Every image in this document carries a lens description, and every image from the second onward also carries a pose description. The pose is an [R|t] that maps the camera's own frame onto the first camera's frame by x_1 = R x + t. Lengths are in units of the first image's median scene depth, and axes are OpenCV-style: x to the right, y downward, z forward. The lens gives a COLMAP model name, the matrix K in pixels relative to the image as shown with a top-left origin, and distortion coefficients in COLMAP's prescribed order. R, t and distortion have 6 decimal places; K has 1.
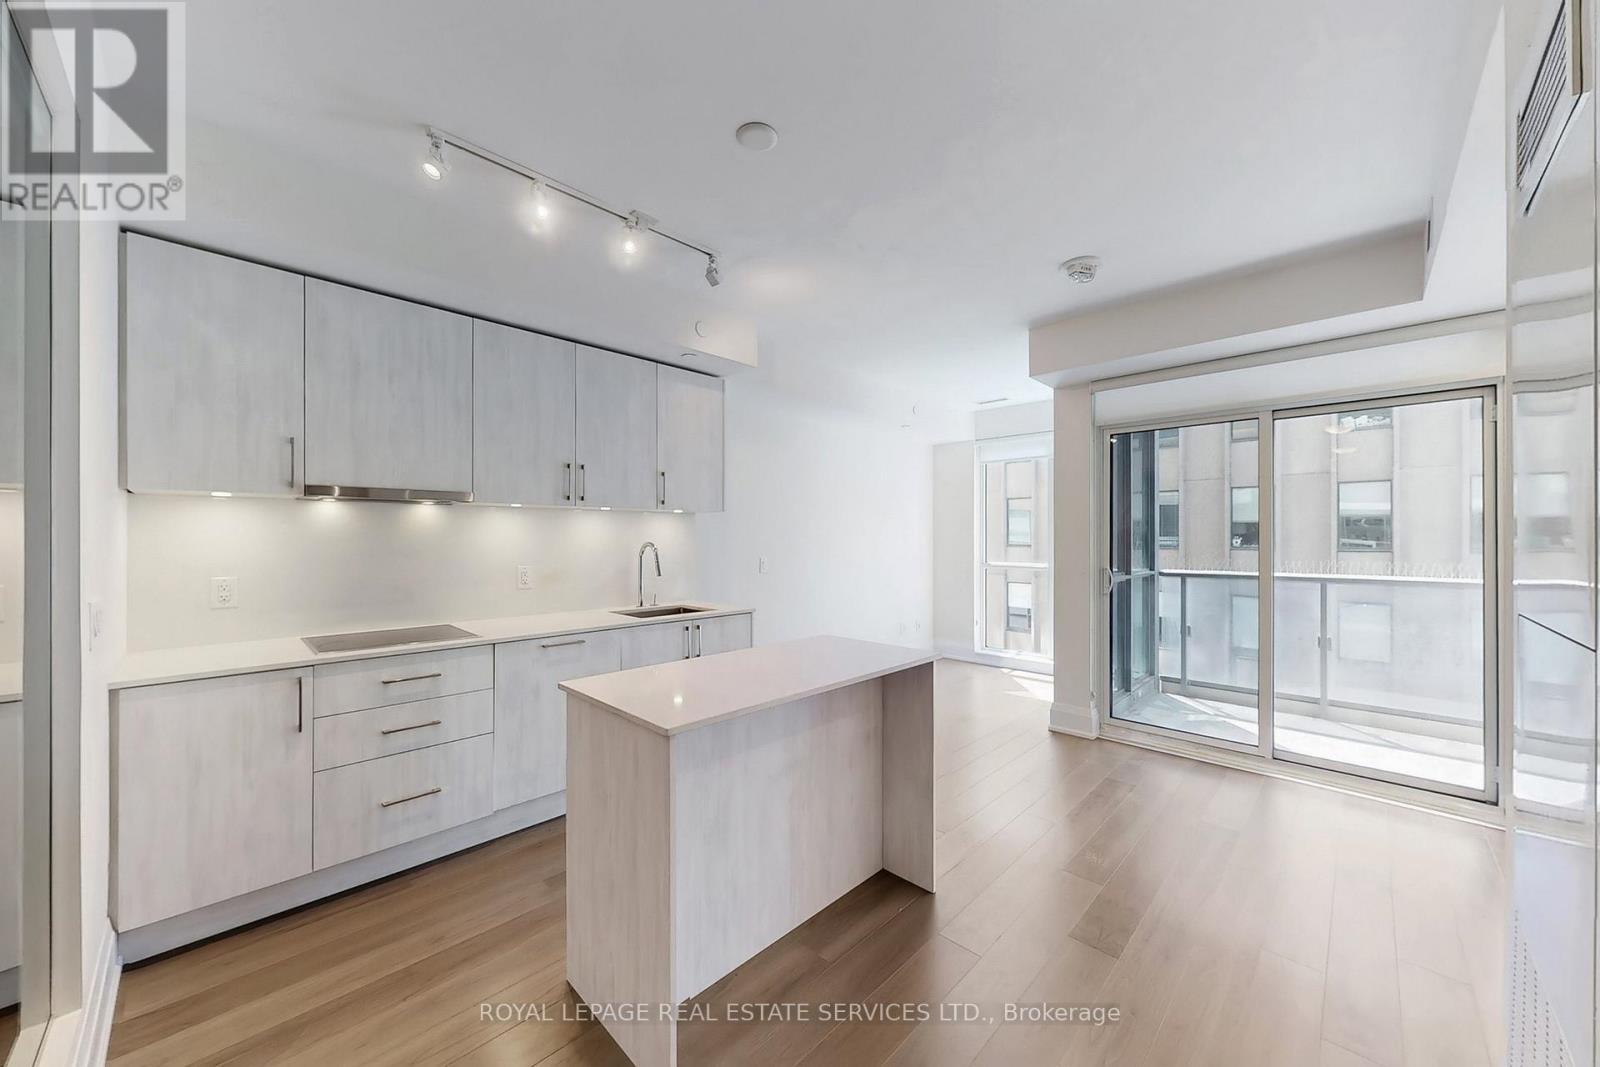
lens RADIAL K [[579.1, 0, 806.9], [0, 579.1, 537.2], [0, 0, 1]] dist [0.001062, -0.000147]
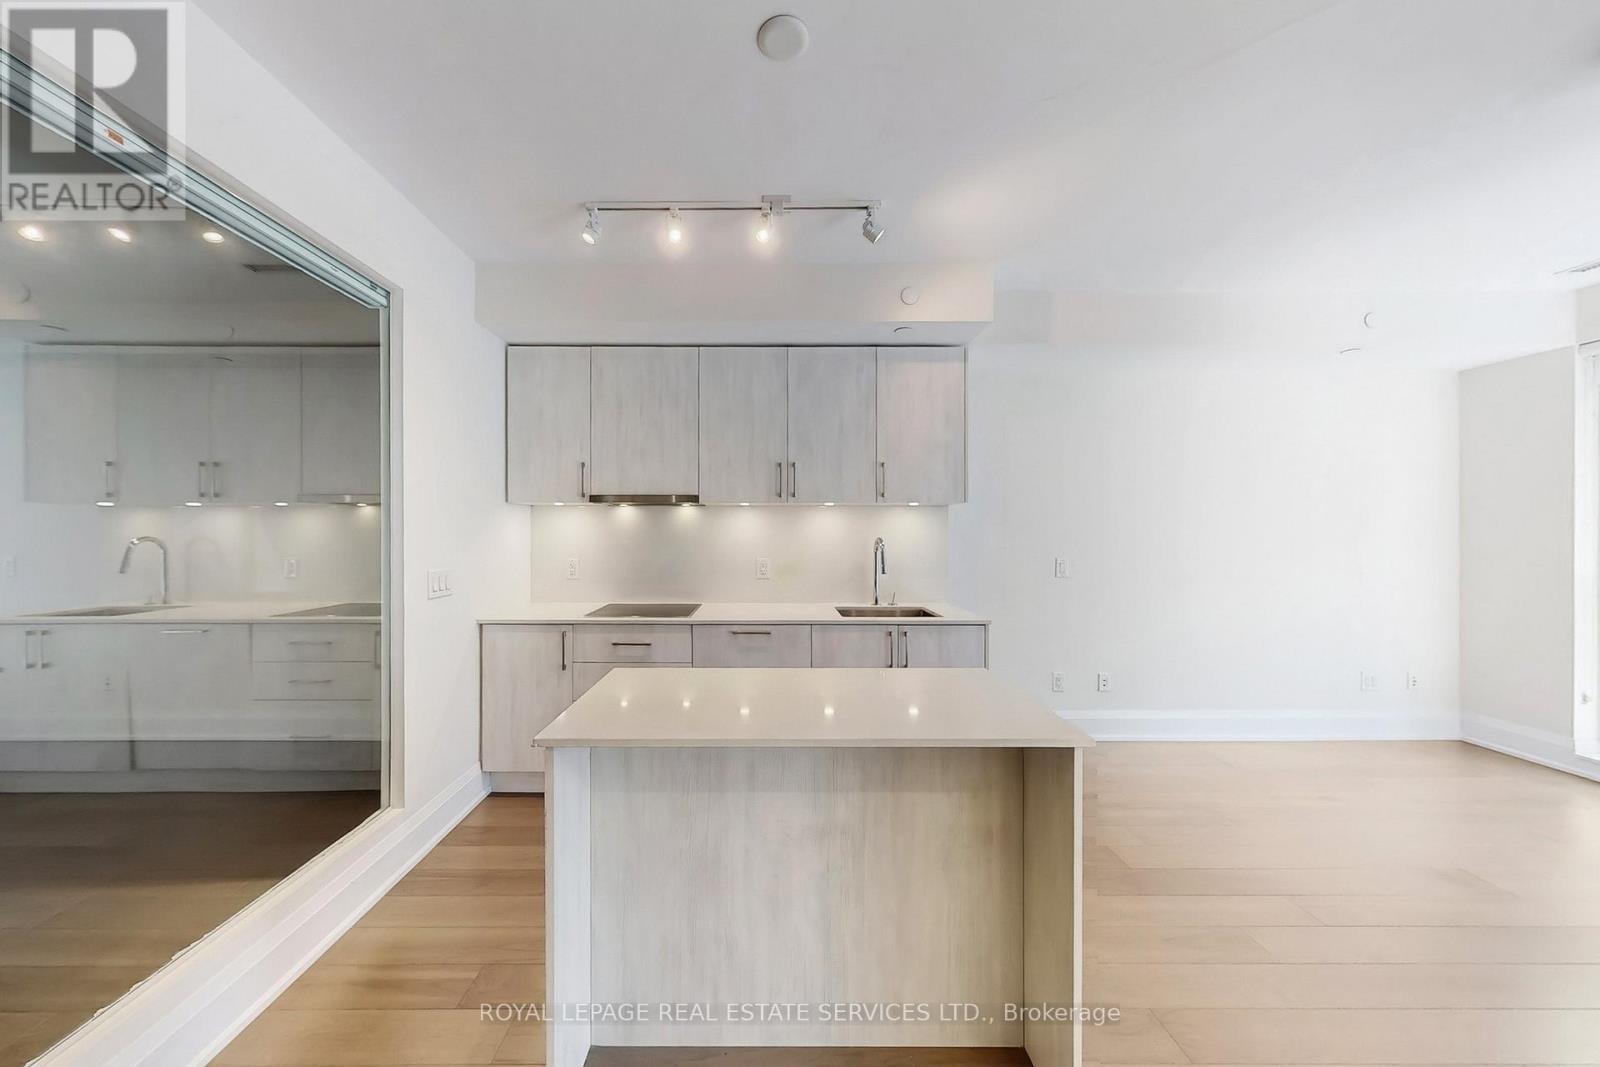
lens RADIAL K [[546.1, 0, 767.0], [0, 546.1, 531.7], [0, 0, 1]] dist [0.001156, -0.000090]
pose [[0.691946, -0.000349, -0.721949, 0.318131], [-0.000108, 1.000000, -0.000587, -0.000562], [0.721949, 0.000484, 0.691946, 0.320298]]
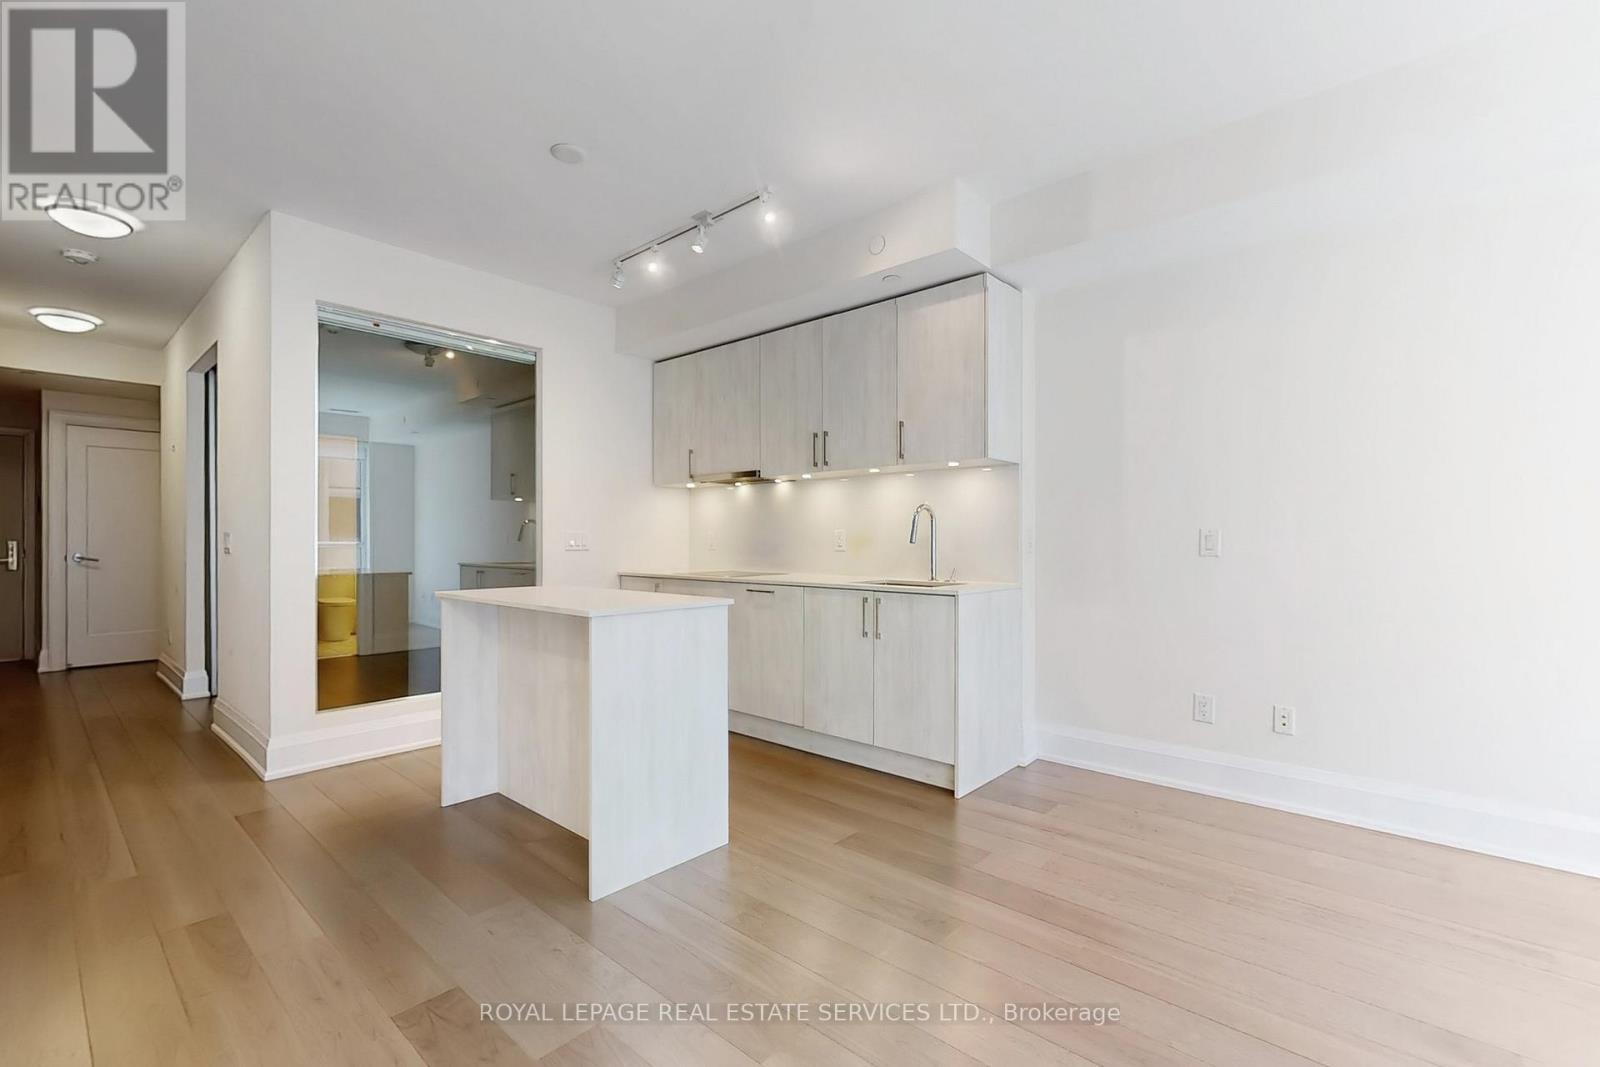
lens RADIAL K [[702.9, 0, 798.3], [0, 702.9, 543.8], [0, 0, 1]] dist [0.002280, 0.000288]
pose [[0.029533, 0.003418, -0.999558, 0.981649], [-0.001058, 0.999994, 0.003388, 0.082102], [0.999563, 0.000958, 0.029537, 1.012478]]
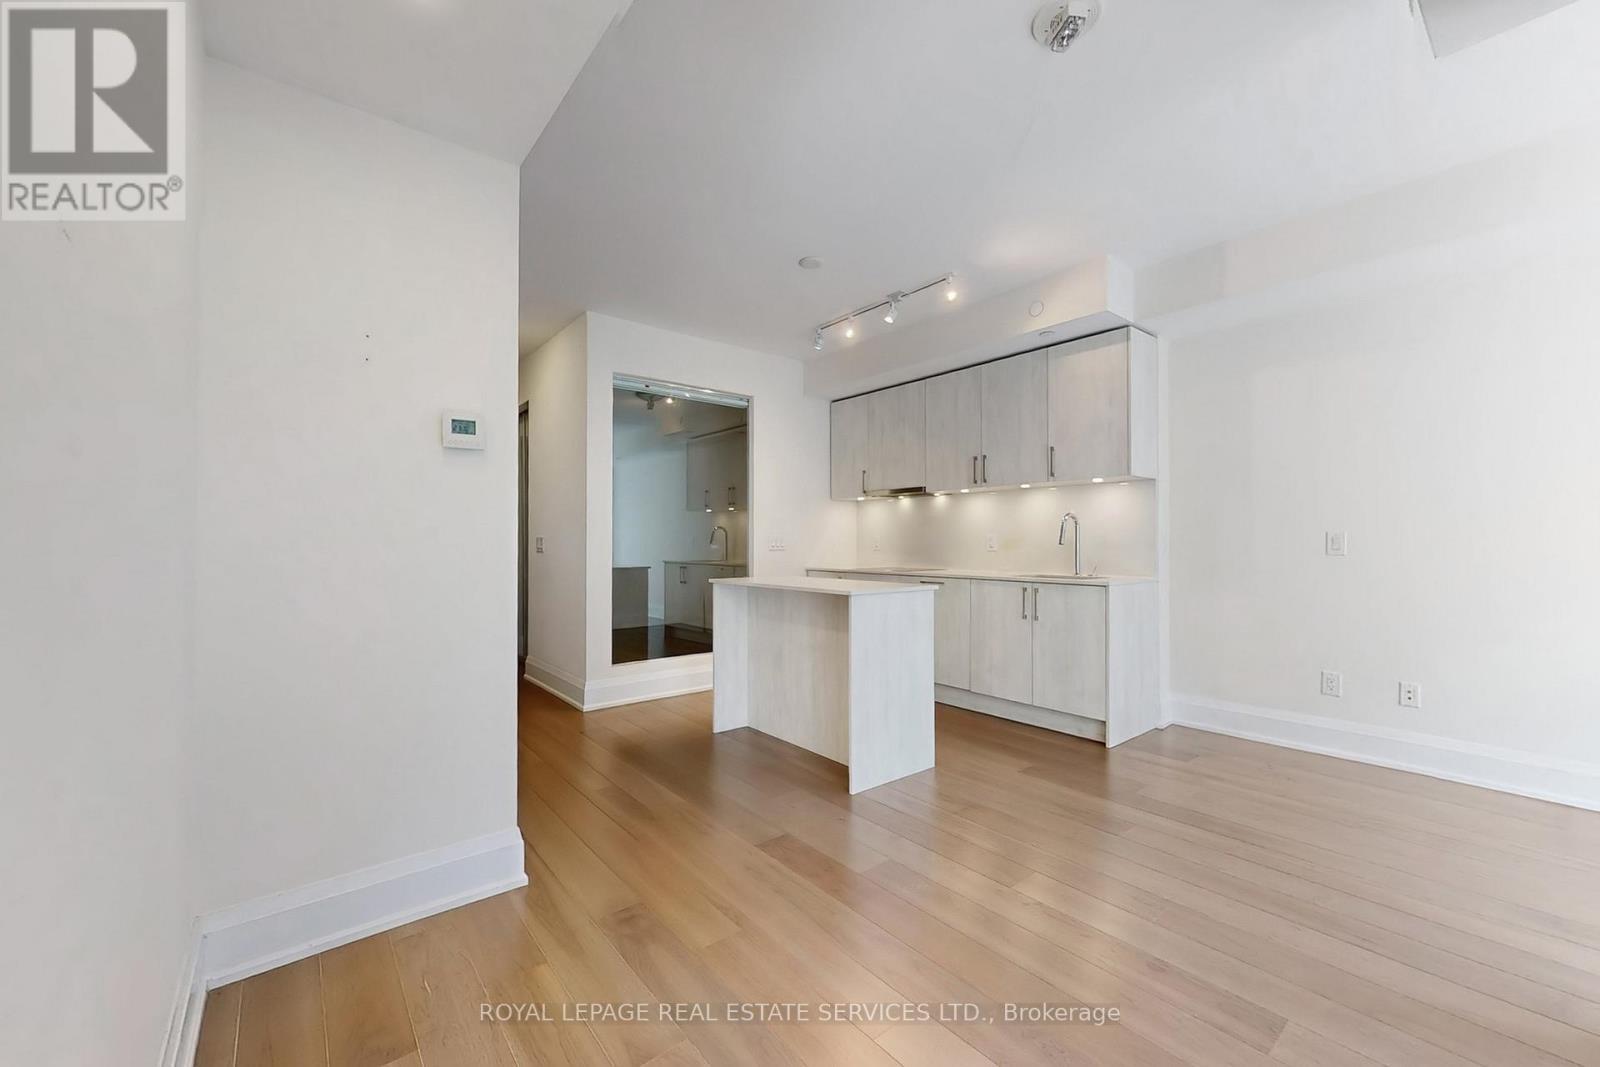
lens RADIAL K [[636.4, 0, 785.8], [0, 636.4, 541.5], [0, 0, 1]] dist [0.000959, 0.000173]
pose [[-0.141184, -0.005243, -0.989969, 1.218622], [-0.001122, 0.999986, -0.005136, 0.086231], [0.989983, 0.000386, -0.141188, 0.842085]]
